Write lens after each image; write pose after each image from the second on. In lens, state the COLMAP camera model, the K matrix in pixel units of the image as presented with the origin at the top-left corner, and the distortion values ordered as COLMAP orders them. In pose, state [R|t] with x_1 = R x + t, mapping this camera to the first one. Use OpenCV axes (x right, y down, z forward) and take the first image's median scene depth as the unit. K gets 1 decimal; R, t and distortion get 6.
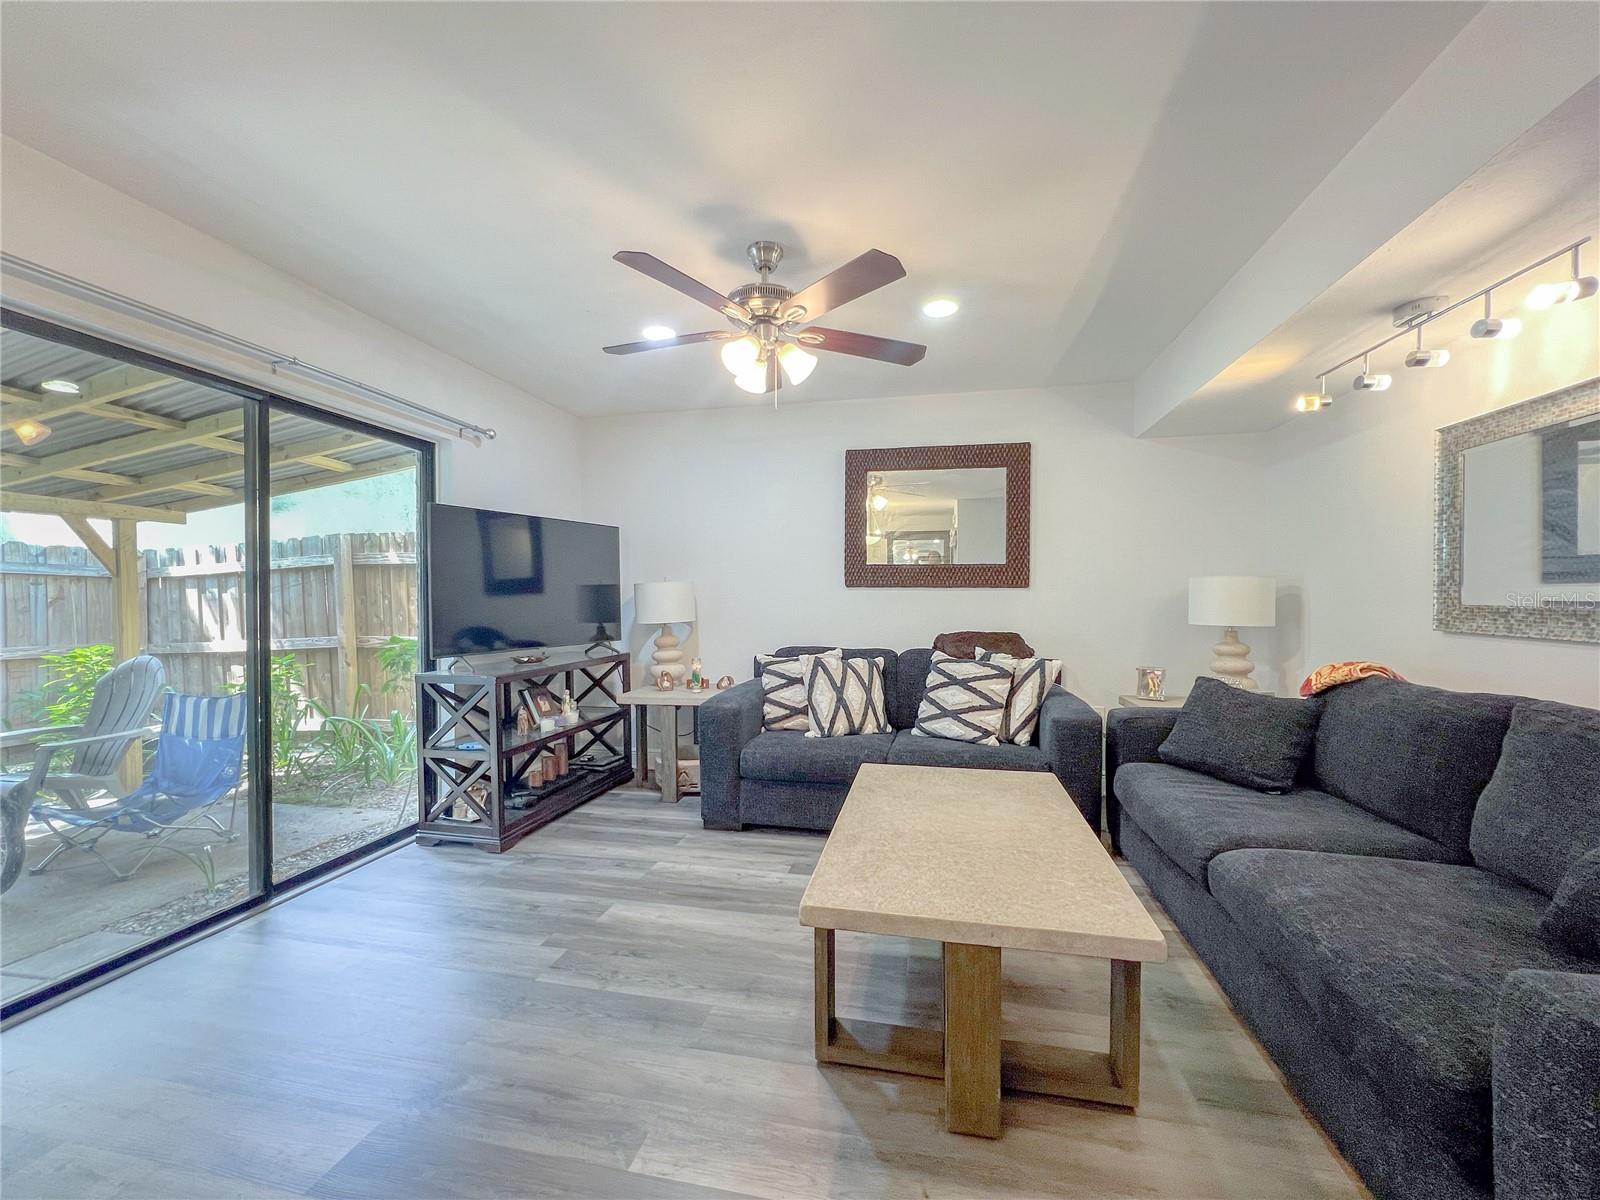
lens RADIAL K [[655.9, 0, 801.2], [0, 655.9, 608.6], [0, 0, 1]] dist [-0.004097, 0.000210]
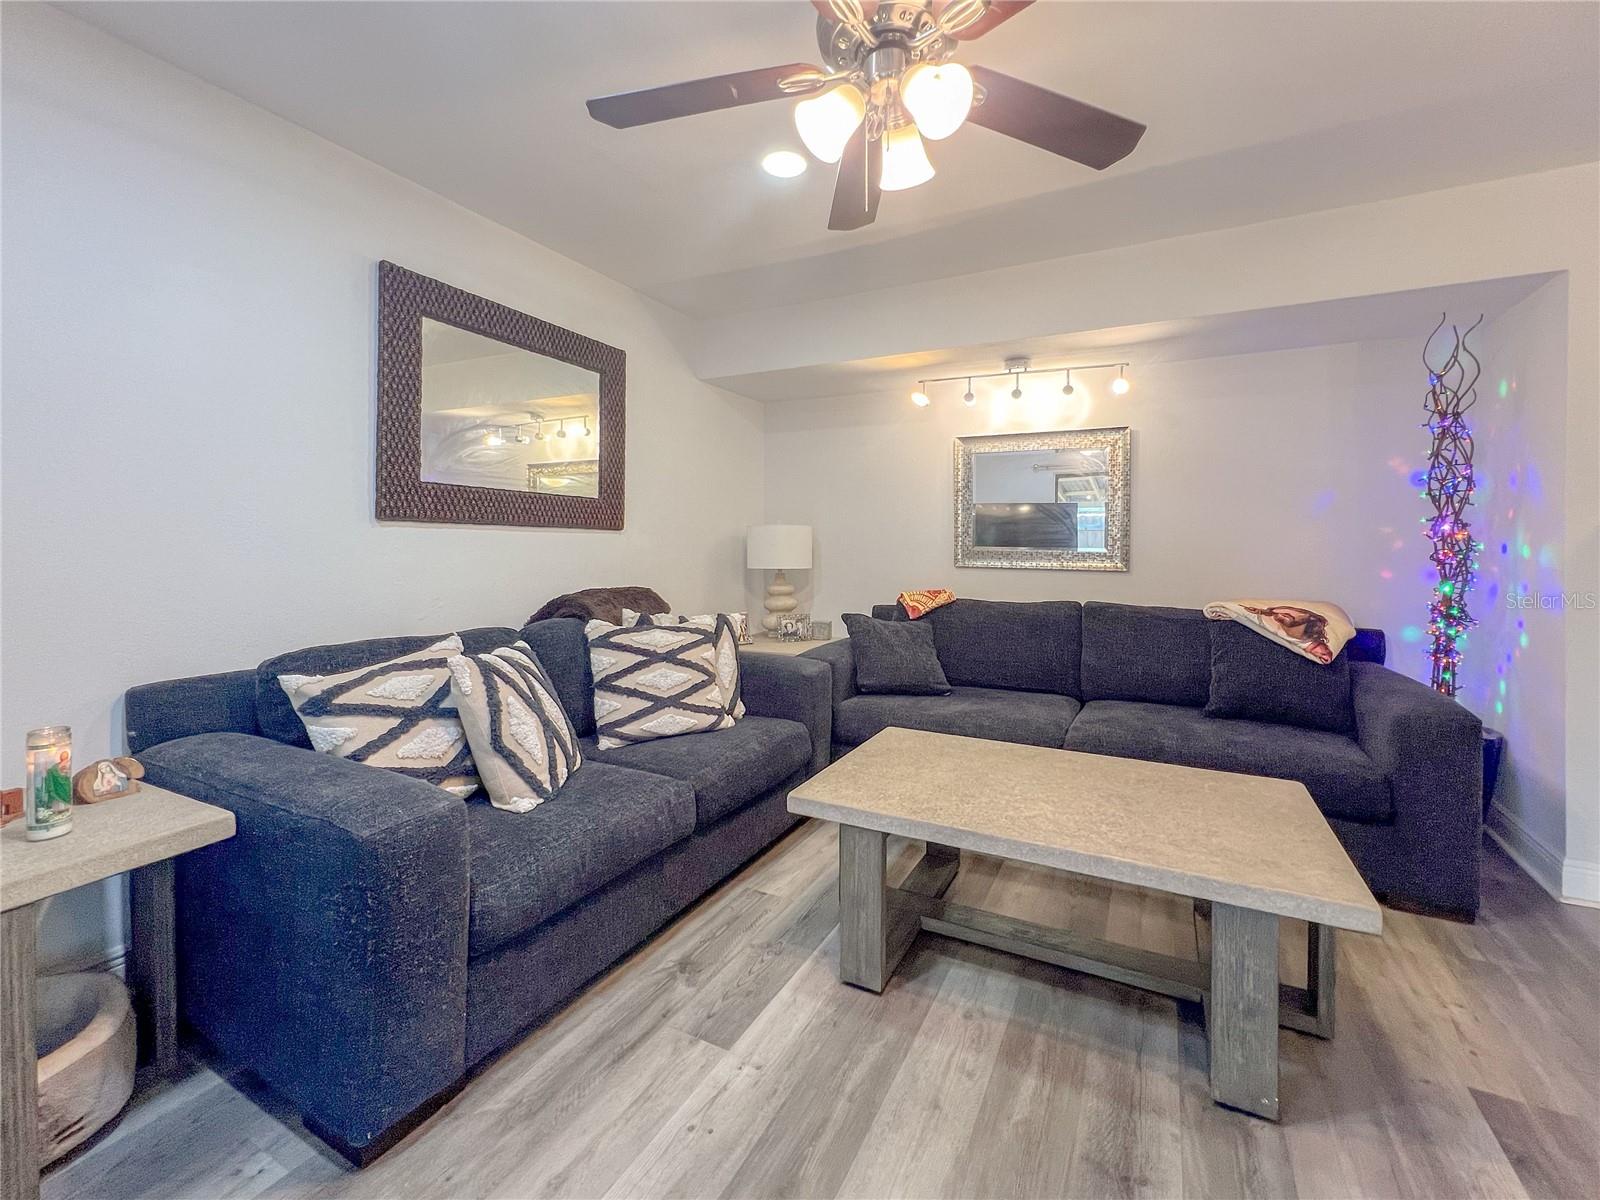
lens RADIAL K [[655.9, 0, 829.3], [0, 655.9, 543.8], [0, 0, 1]] dist [-0.004097, 0.000210]
pose [[0.249883, 0.001653, 0.968275, -0.394346], [0.007440, 0.999966, -0.003627, -0.010702], [-0.968248, 0.008110, 0.249862, 0.581627]]
